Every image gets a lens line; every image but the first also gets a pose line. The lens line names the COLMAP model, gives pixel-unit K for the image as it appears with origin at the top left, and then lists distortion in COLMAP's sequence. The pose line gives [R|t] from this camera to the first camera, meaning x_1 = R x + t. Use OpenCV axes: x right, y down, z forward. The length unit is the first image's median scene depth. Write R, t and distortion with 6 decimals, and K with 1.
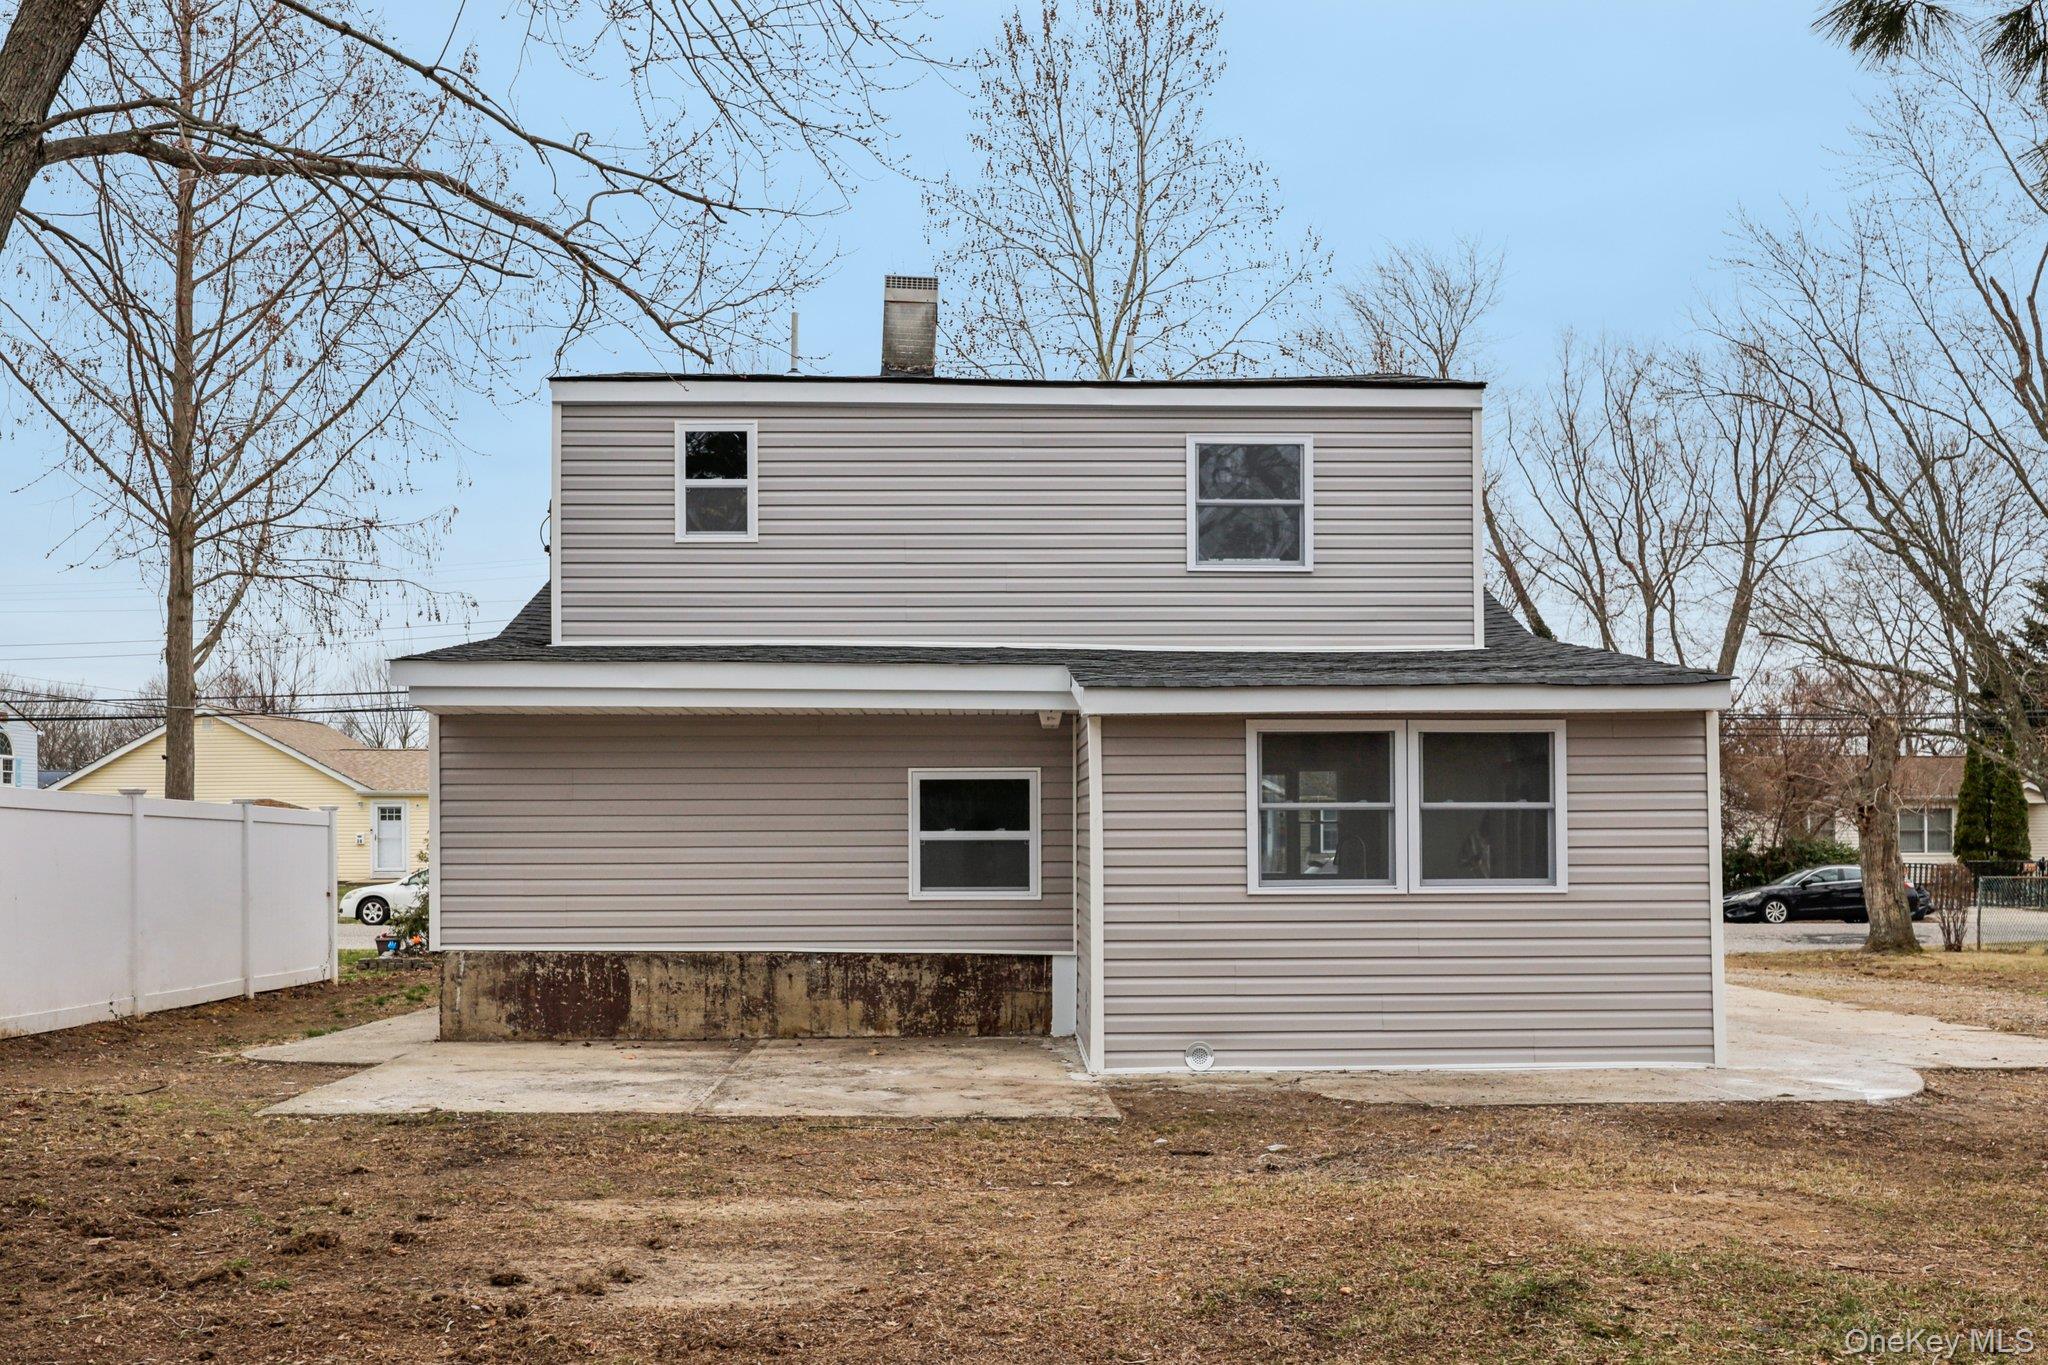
lens RADIAL K [[1885.1, 0, 1018.0], [0, 1885.1, 802.1], [0, 0, 1]] dist [-0.004482, -0.000106]
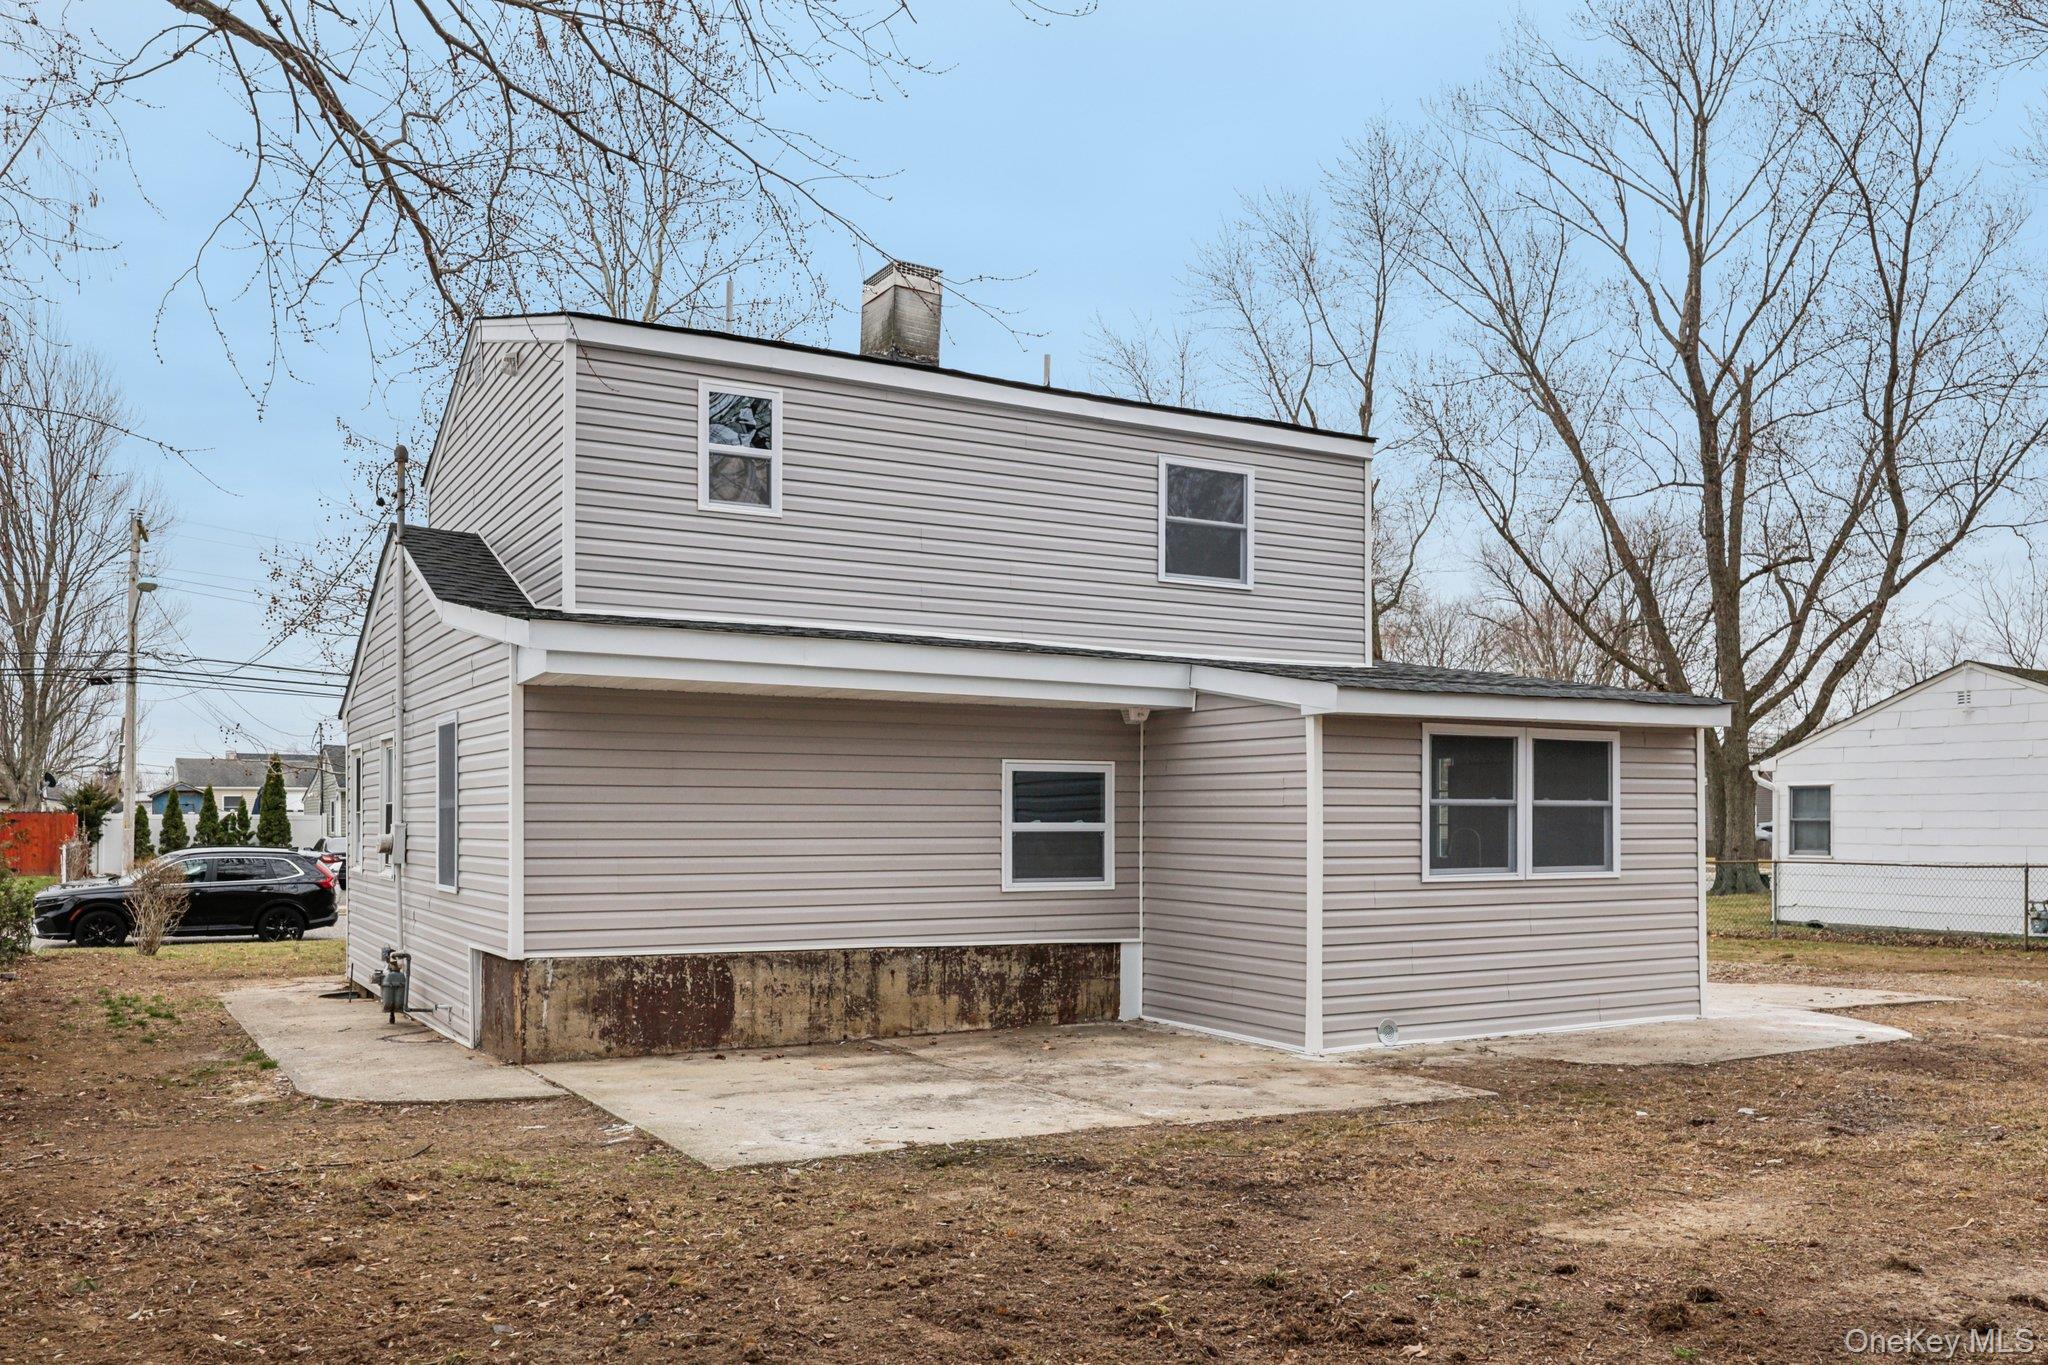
lens RADIAL K [[1625.0, 0, 1025.1], [0, 1625.0, 808.9], [0, 0, 1]] dist [0.006718, 0.001819]
pose [[0.883368, 0.008526, 0.468602, -0.450313], [-0.012184, 0.999914, 0.004774, 0.003944], [-0.468521, -0.009926, 0.883396, 0.236037]]
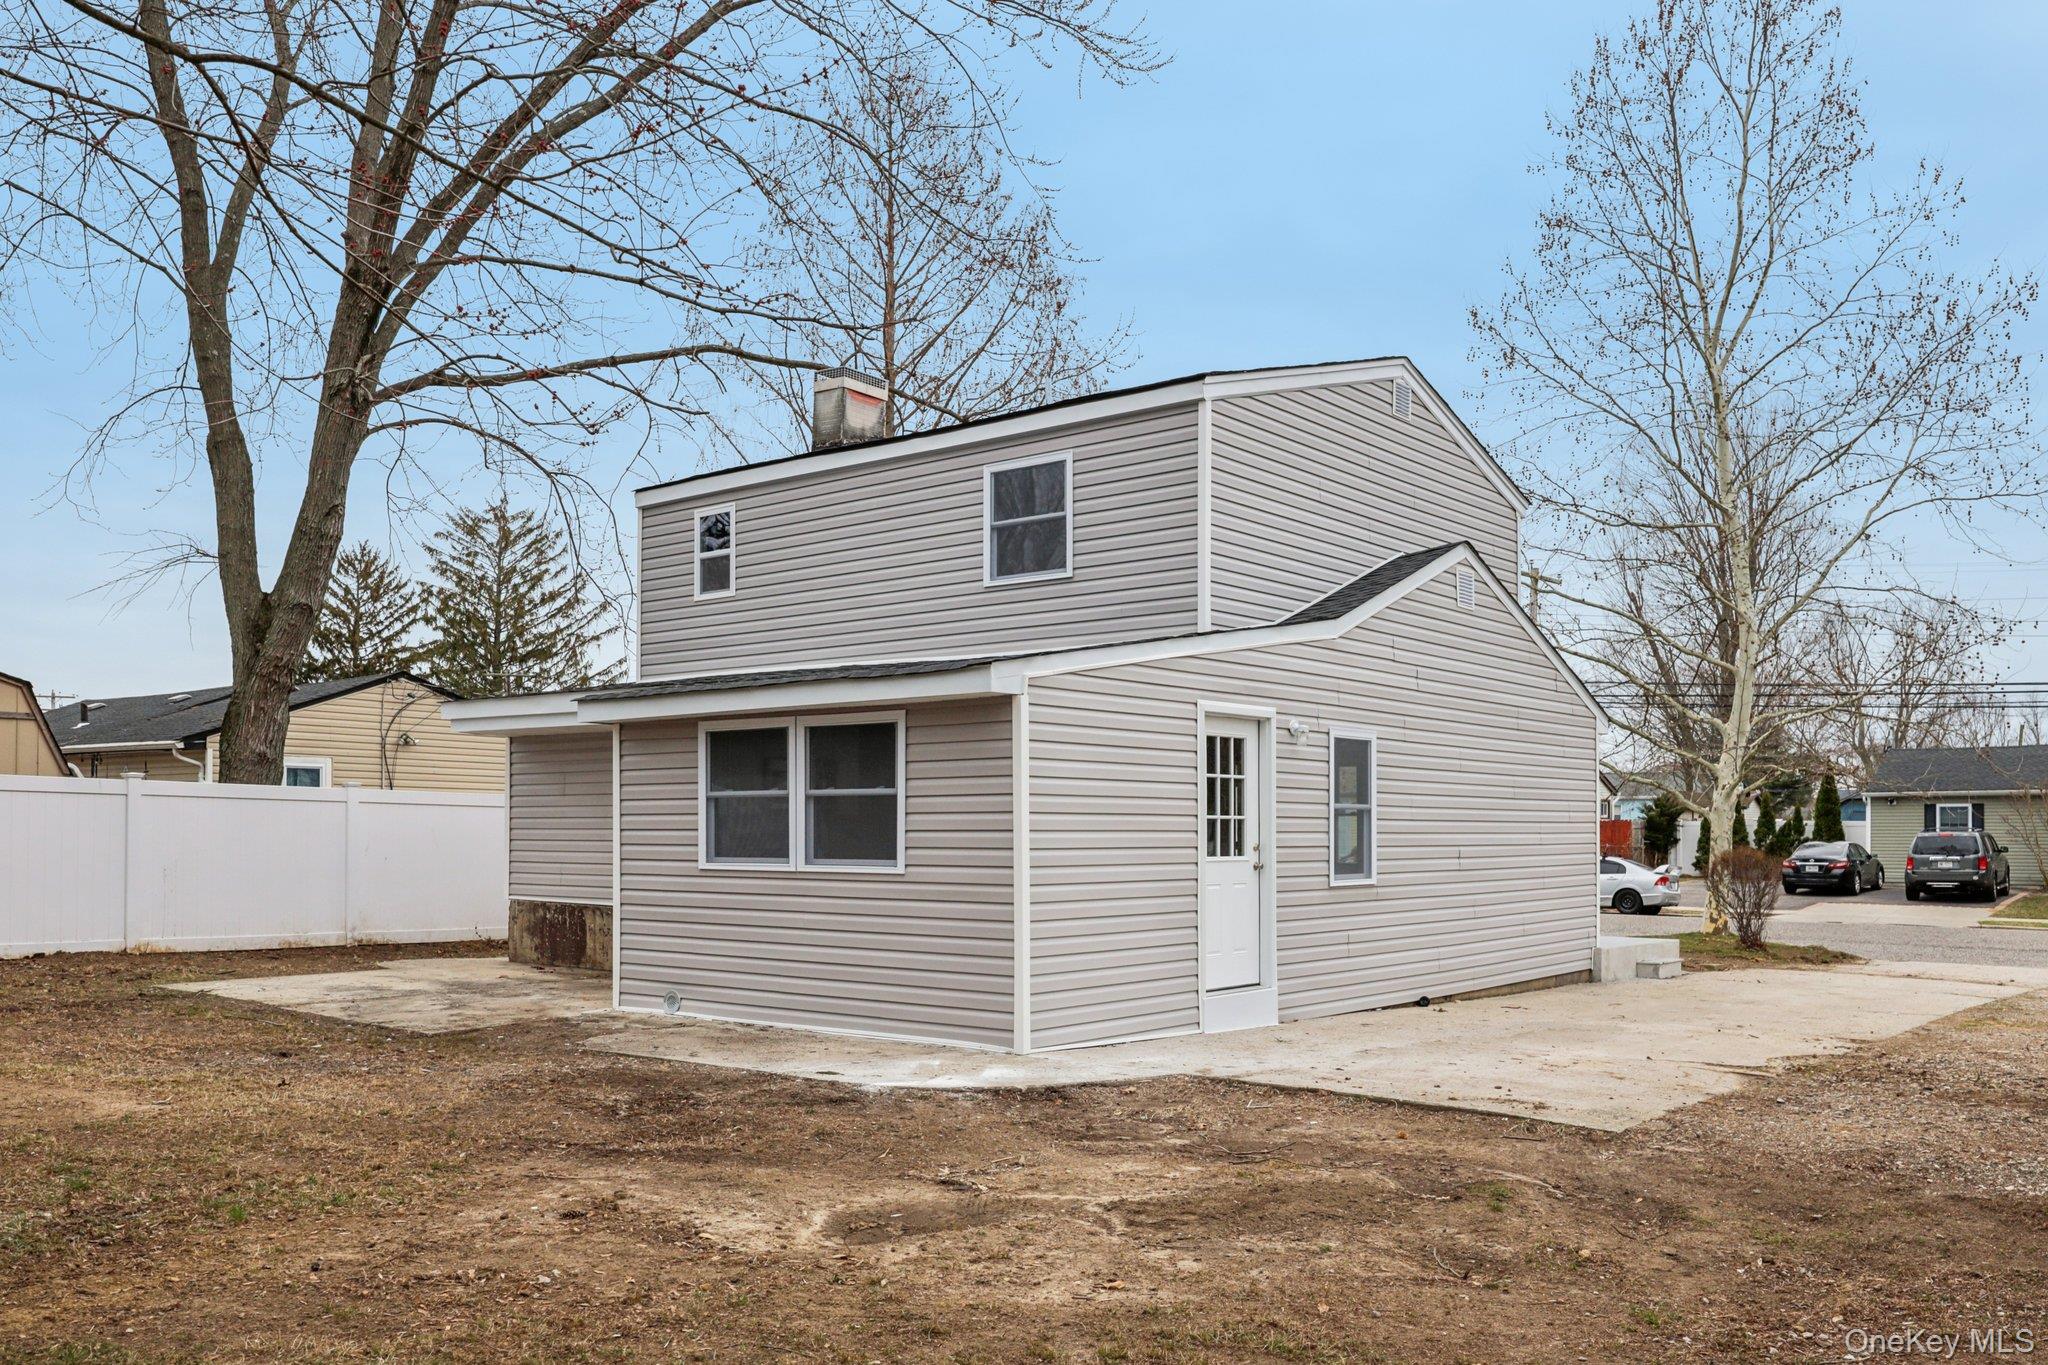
lens RADIAL K [[1624.0, 0, 1029.7], [0, 1624.0, 776.8], [0, 0, 1]] dist [0.005271, 0.000258]
pose [[0.756817, -0.015815, -0.653435, 0.814986], [0.006332, 0.999838, -0.016864, 0.008114], [0.653596, 0.008626, 0.756795, 0.310719]]
